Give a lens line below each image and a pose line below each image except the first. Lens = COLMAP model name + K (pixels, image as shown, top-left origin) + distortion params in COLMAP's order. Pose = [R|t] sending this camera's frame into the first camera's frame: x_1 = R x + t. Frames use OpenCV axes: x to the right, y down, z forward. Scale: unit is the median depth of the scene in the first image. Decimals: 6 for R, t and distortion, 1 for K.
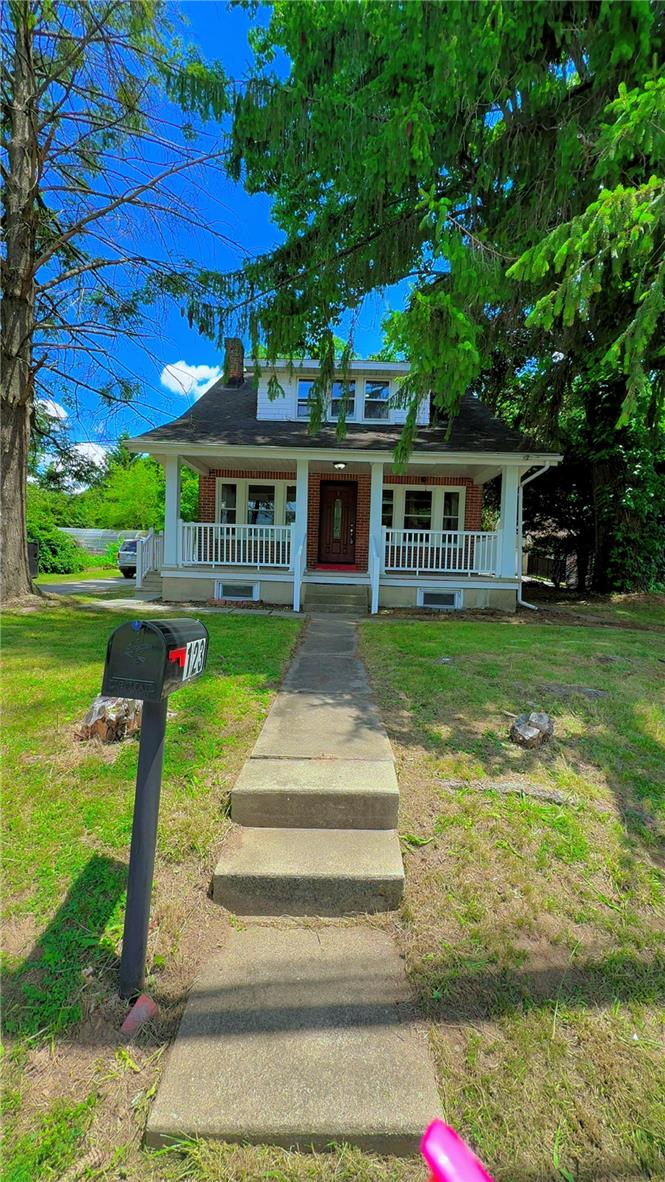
lens RADIAL K [[496.1, 0, 334.0], [0, 496.1, 599.3], [0, 0, 1]] dist [0.000036, 0.000044]
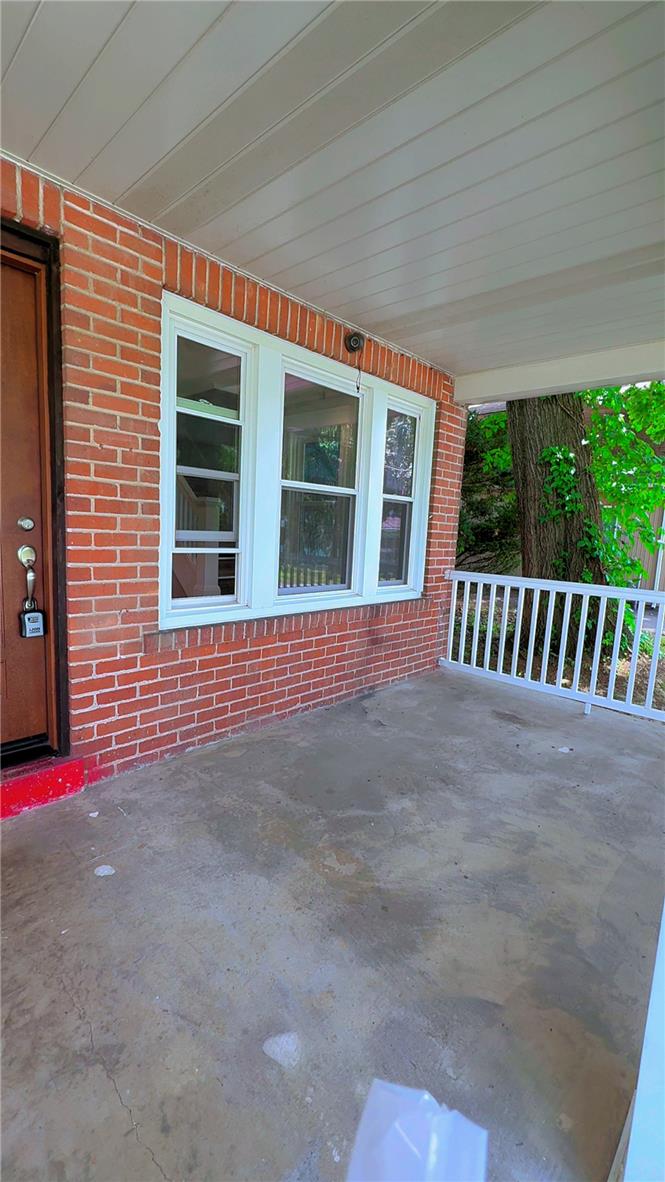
lens RADIAL K [[496.1, 0, 341.4], [0, 496.1, 588.5], [0, 0, 1]] dist [0.000036, 0.000044]
pose [[0.674771, -0.094314, 0.731976, -0.017580], [-0.003904, 0.991331, 0.131331, -0.171294], [-0.738017, -0.091476, 0.668553, 0.929350]]
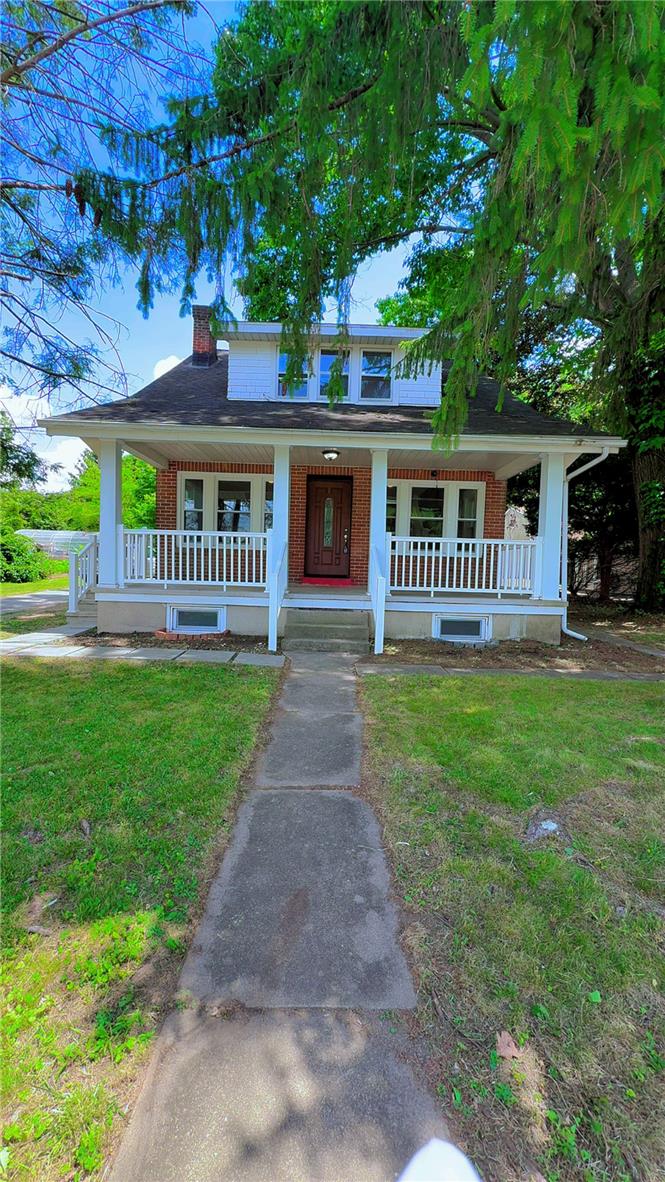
lens RADIAL K [[496.1, 0, 332.8], [0, 496.1, 598.2], [0, 0, 1]] dist [0.000036, 0.000044]
pose [[0.999898, -0.003932, 0.013758, 0.003310], [0.003941, 0.999992, -0.000649, -0.042235], [-0.013756, 0.000703, 0.999905, 0.213078]]
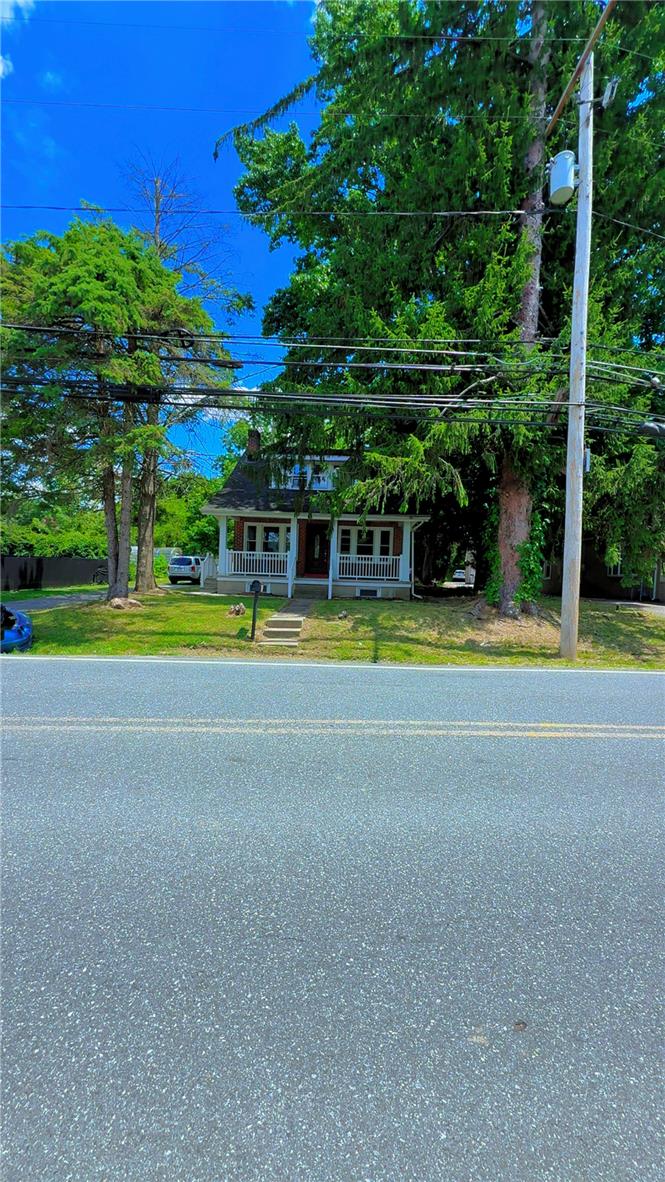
lens RADIAL K [[496.1, 0, 343.1], [0, 496.1, 590.3], [0, 0, 1]] dist [0.000036, 0.000044]
pose [[0.999982, 0.003644, 0.004663, 0.100198], [-0.003431, 0.998982, -0.044975, 0.065191], [-0.004822, 0.044958, 0.998977, -0.742288]]
